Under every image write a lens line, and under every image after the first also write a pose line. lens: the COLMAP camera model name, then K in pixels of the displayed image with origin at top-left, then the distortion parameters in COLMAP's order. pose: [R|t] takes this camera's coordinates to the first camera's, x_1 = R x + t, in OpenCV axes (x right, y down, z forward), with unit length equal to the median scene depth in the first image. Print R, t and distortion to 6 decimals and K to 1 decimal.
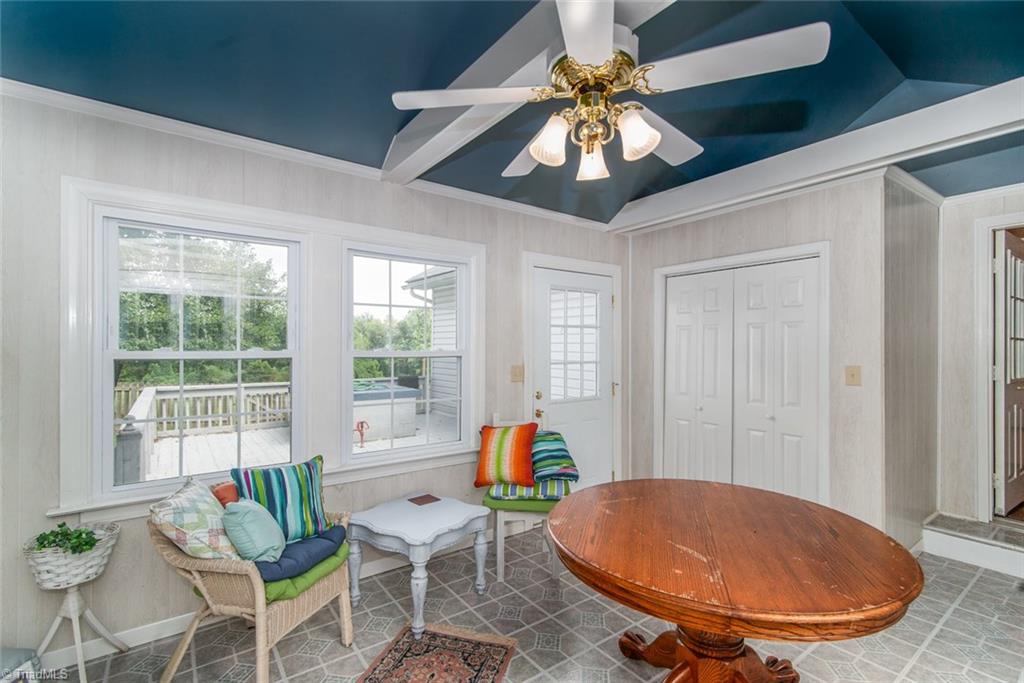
lens RADIAL K [[476.5, 0, 514.3], [0, 476.5, 342.9], [0, 0, 1]] dist [0.003556, 0.000383]
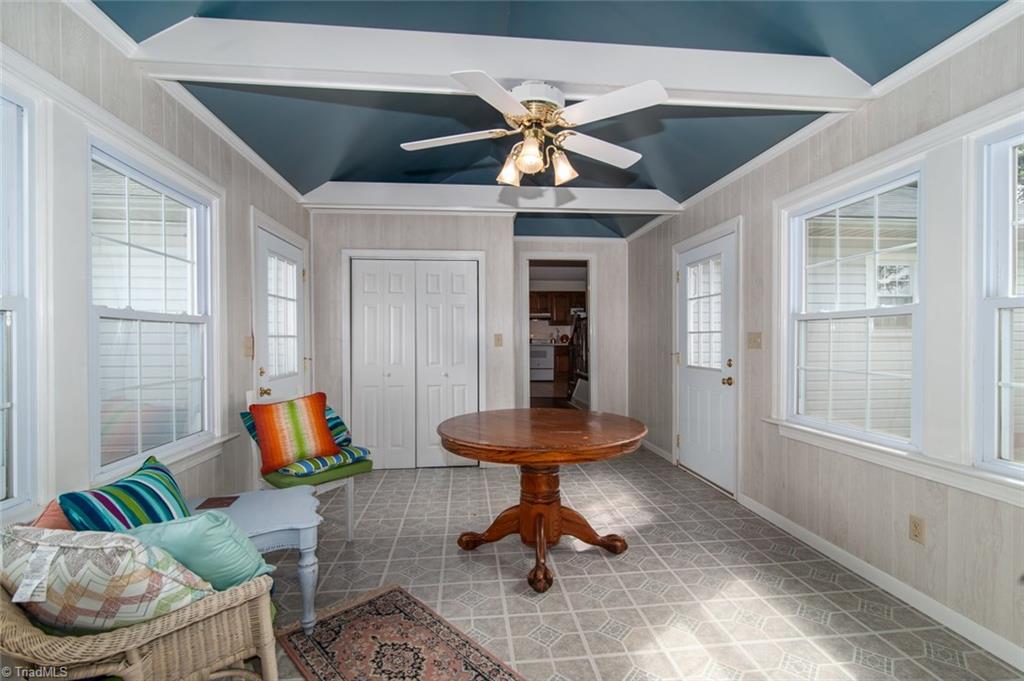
lens RADIAL K [[476.5, 0, 512.0], [0, 476.5, 340.2], [0, 0, 1]] dist [0.003556, 0.000383]
pose [[0.494476, -0.008433, 0.869151, -0.579816], [0.004848, 0.999964, 0.006944, 0.054763], [-0.869178, 0.000780, 0.494499, 0.179215]]
